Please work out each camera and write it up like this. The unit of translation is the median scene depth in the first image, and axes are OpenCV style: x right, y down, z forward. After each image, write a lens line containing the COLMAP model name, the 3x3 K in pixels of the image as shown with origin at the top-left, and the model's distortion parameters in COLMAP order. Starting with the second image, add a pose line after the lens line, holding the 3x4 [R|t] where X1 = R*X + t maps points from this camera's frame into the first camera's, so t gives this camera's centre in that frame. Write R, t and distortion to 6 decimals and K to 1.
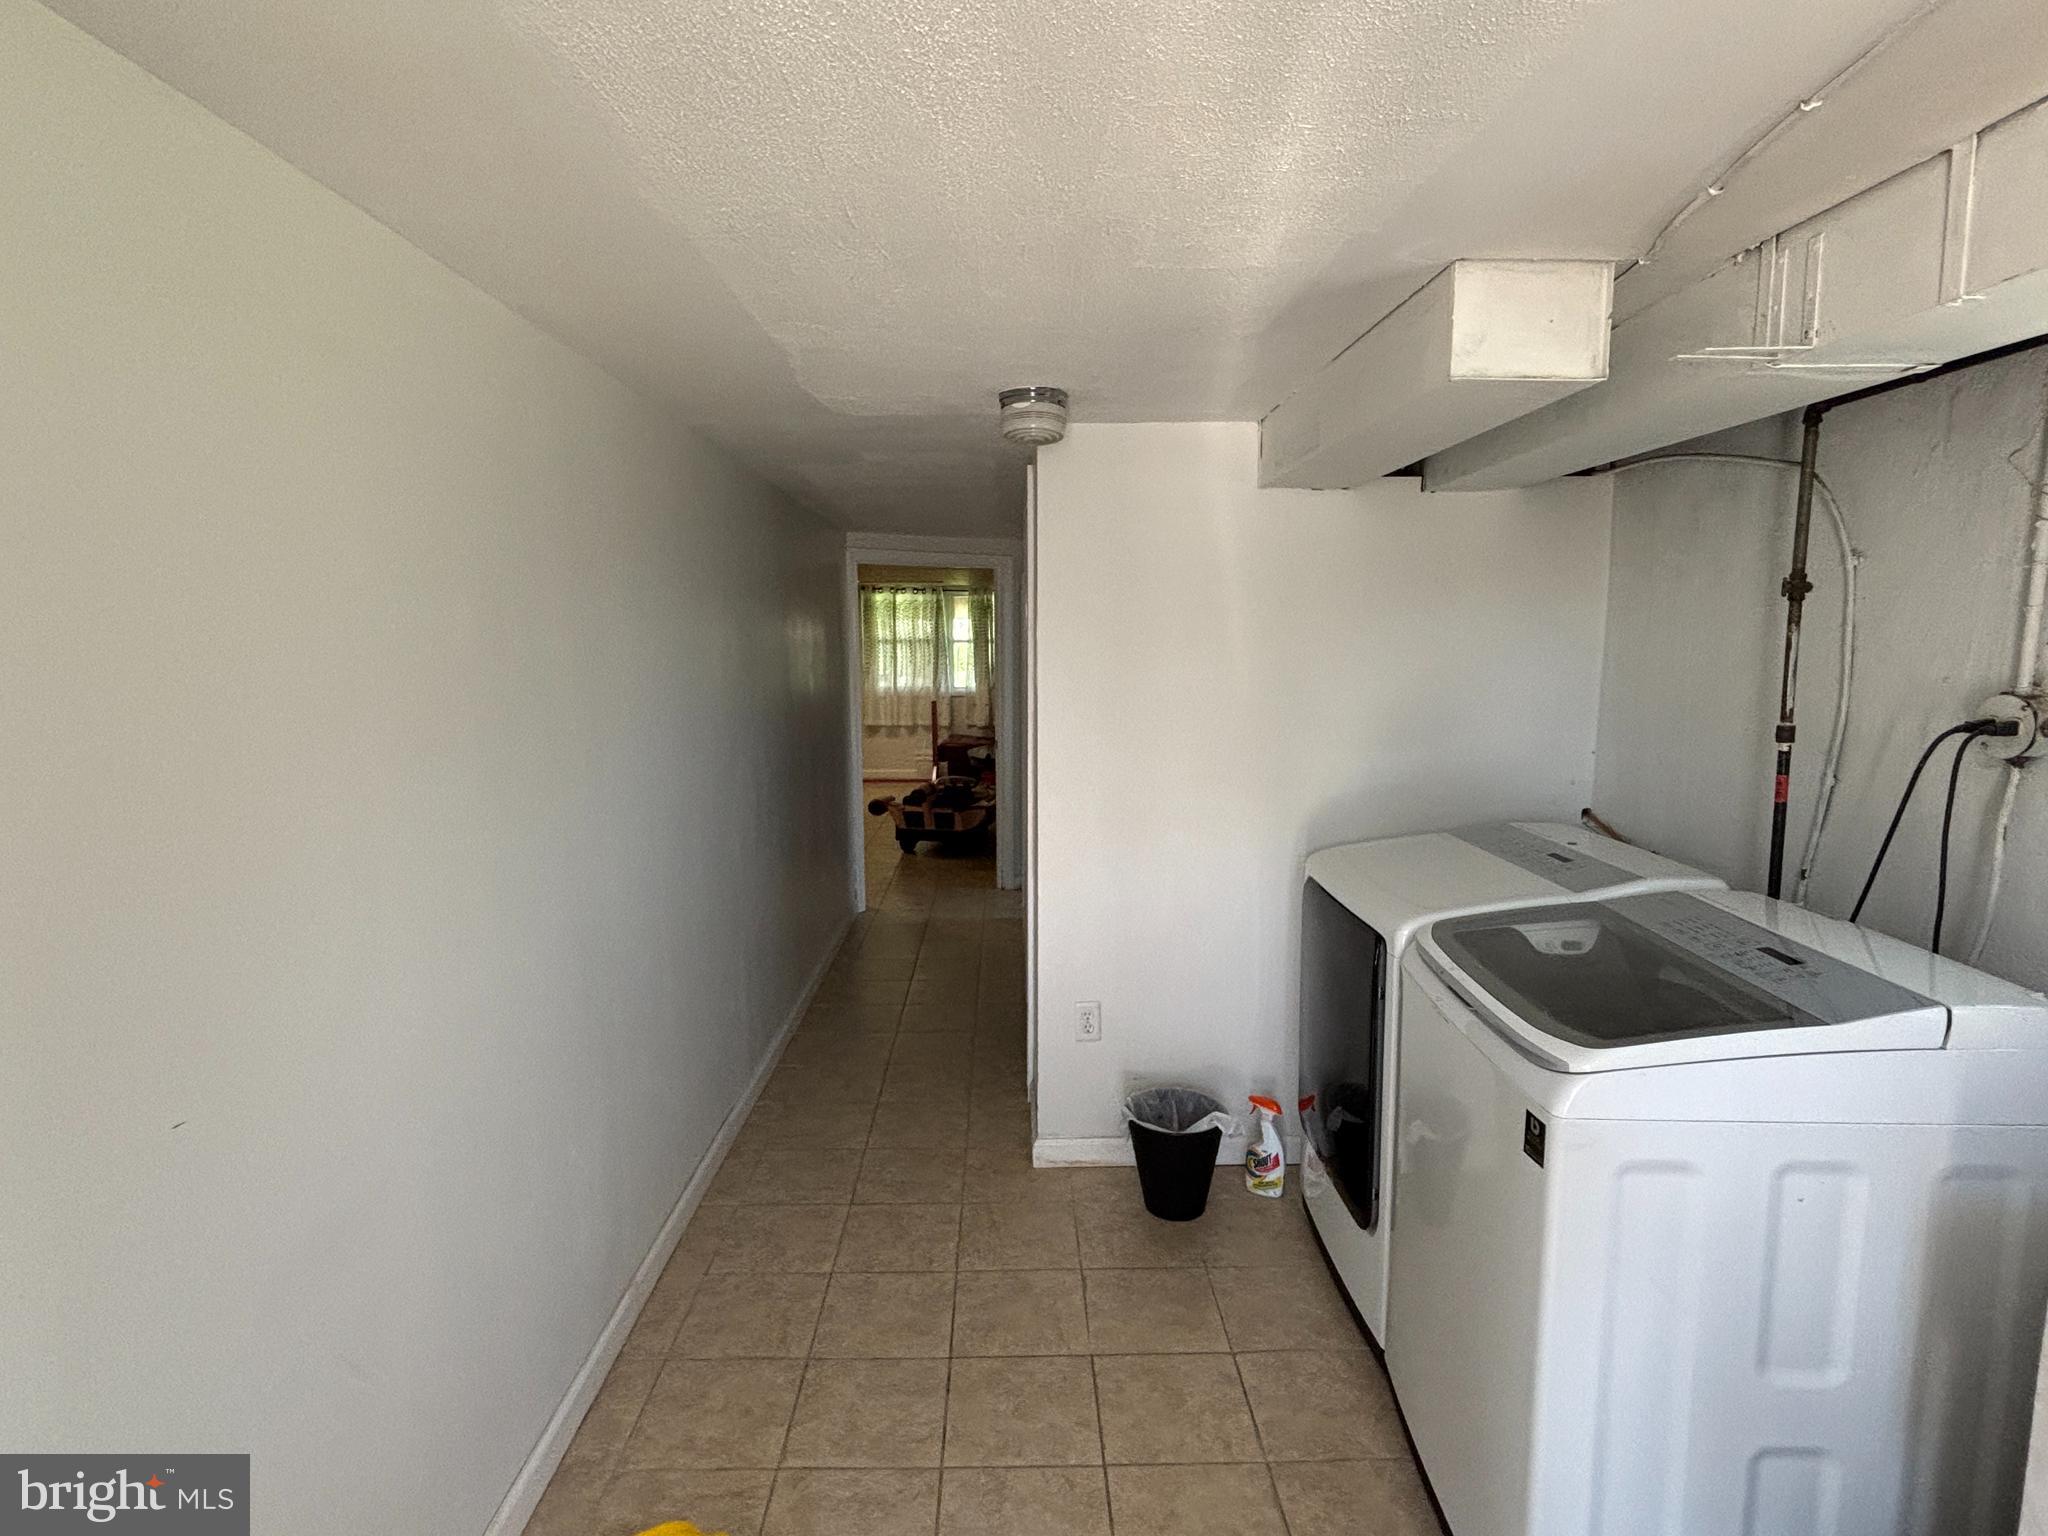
lens RADIAL K [[1052.3, 0, 1024.0], [0, 1052.3, 768.0], [0, 0, 1]] dist [0.005098, 0.000081]
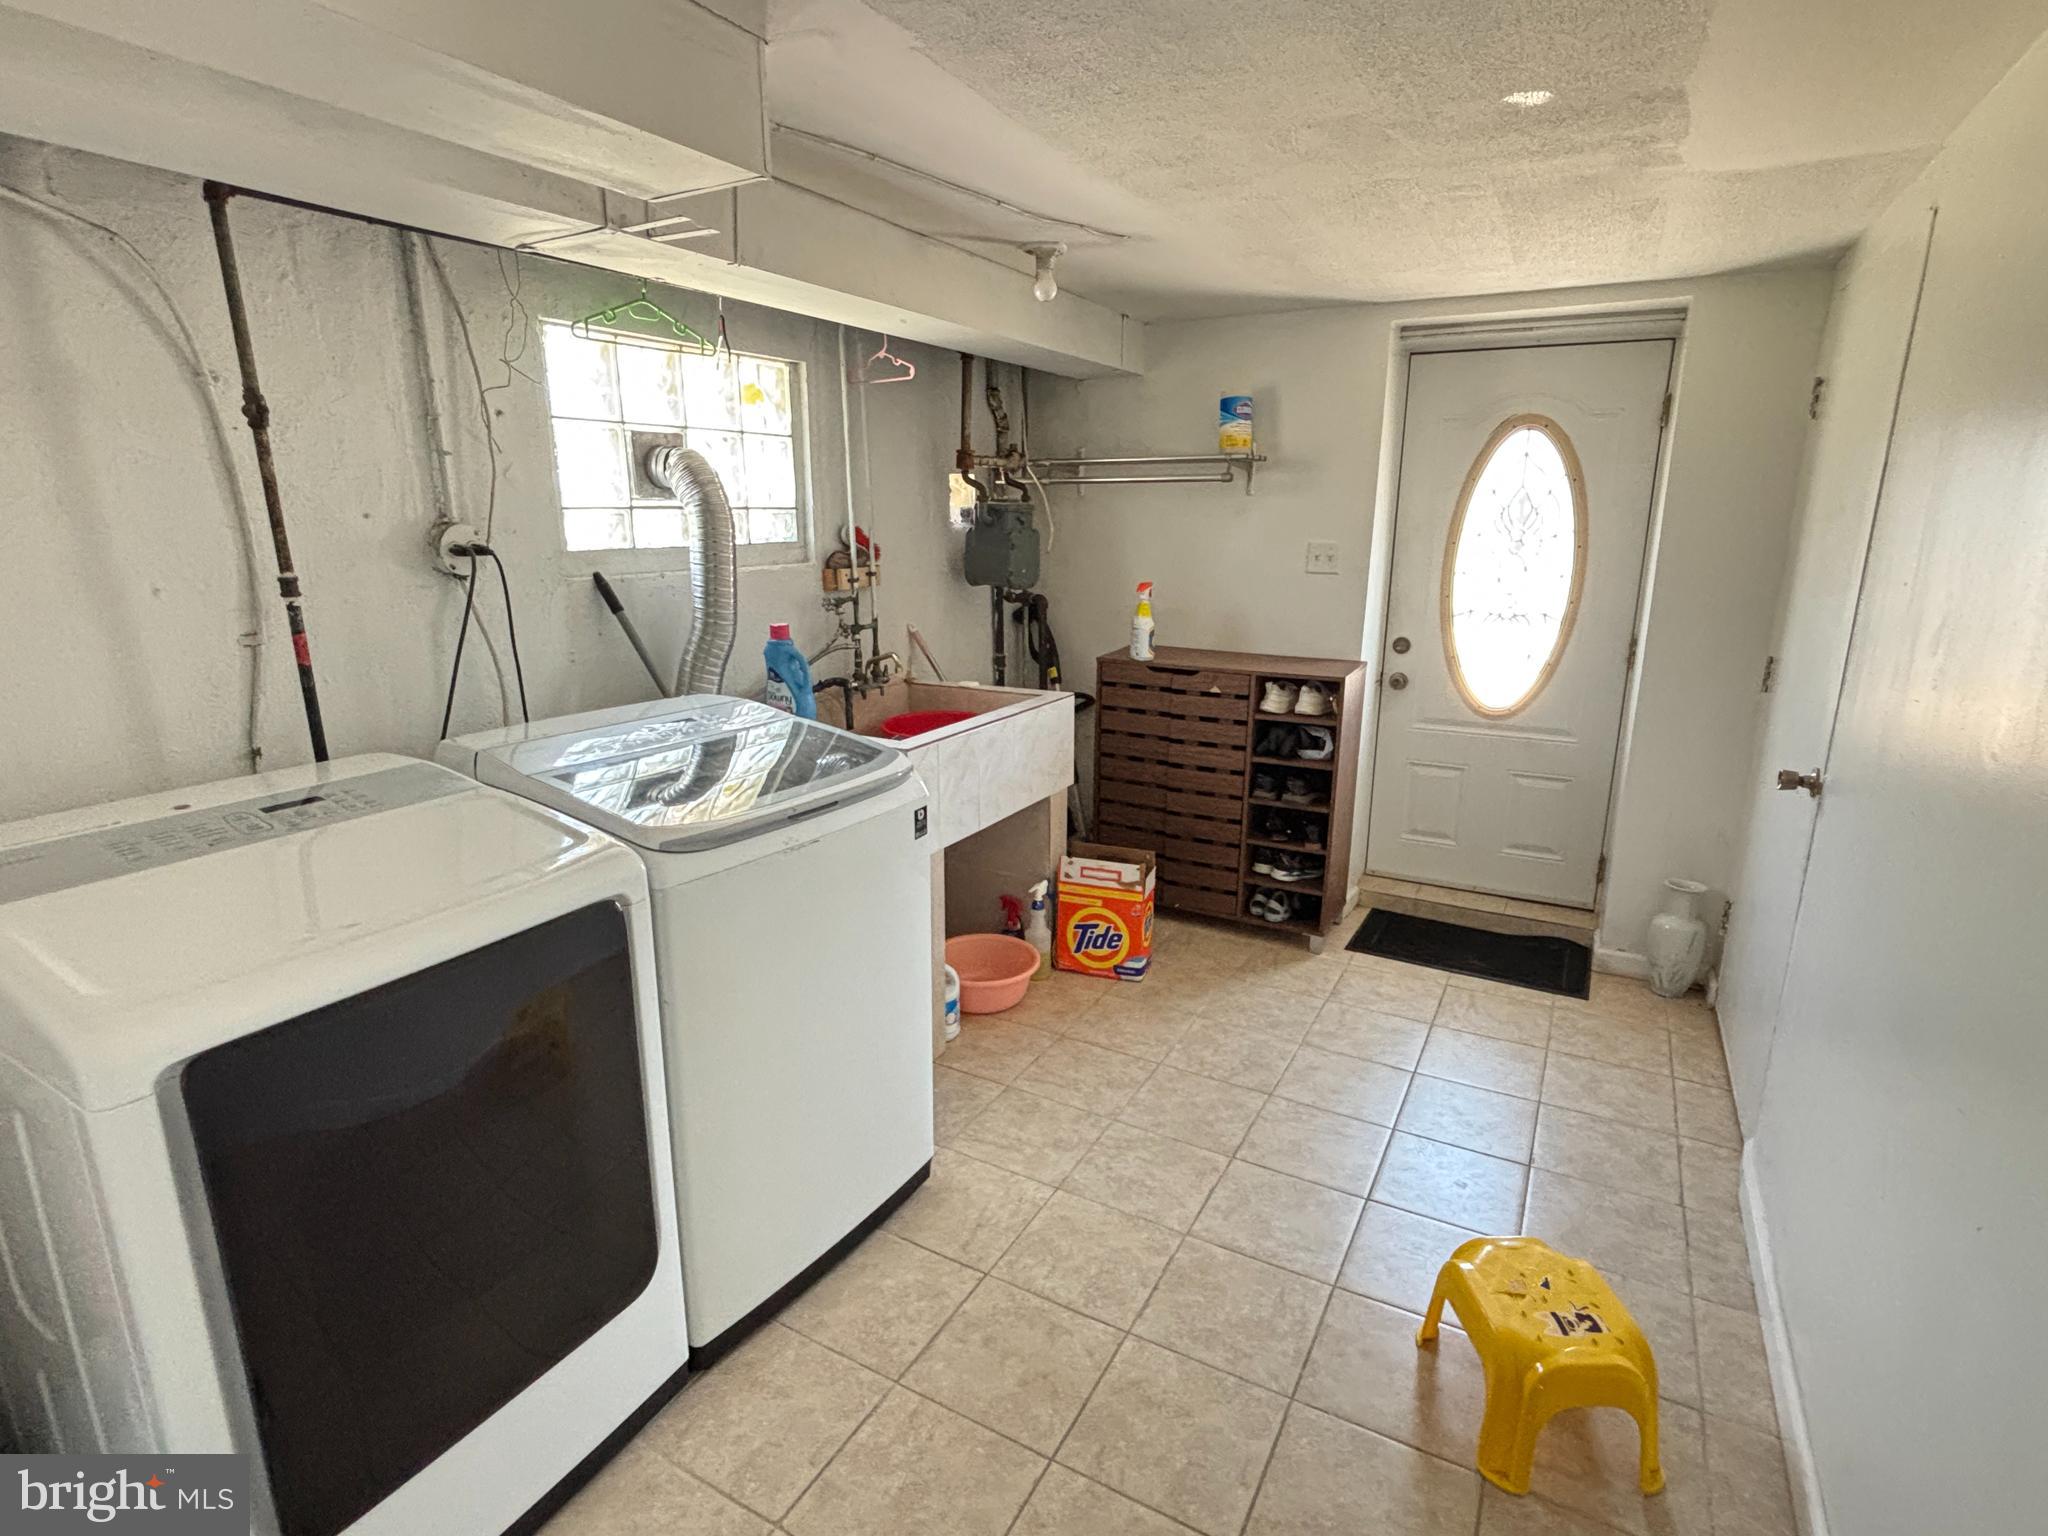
lens RADIAL K [[1052.3, 0, 1024.0], [0, 1052.3, 768.0], [0, 0, 1]] dist [0.005098, 0.000081]
pose [[-0.862496, -0.121628, 0.491230, -0.255529], [0.064721, 0.936206, 0.345441, -0.159919], [-0.501908, 0.329735, -0.799602, 1.505711]]
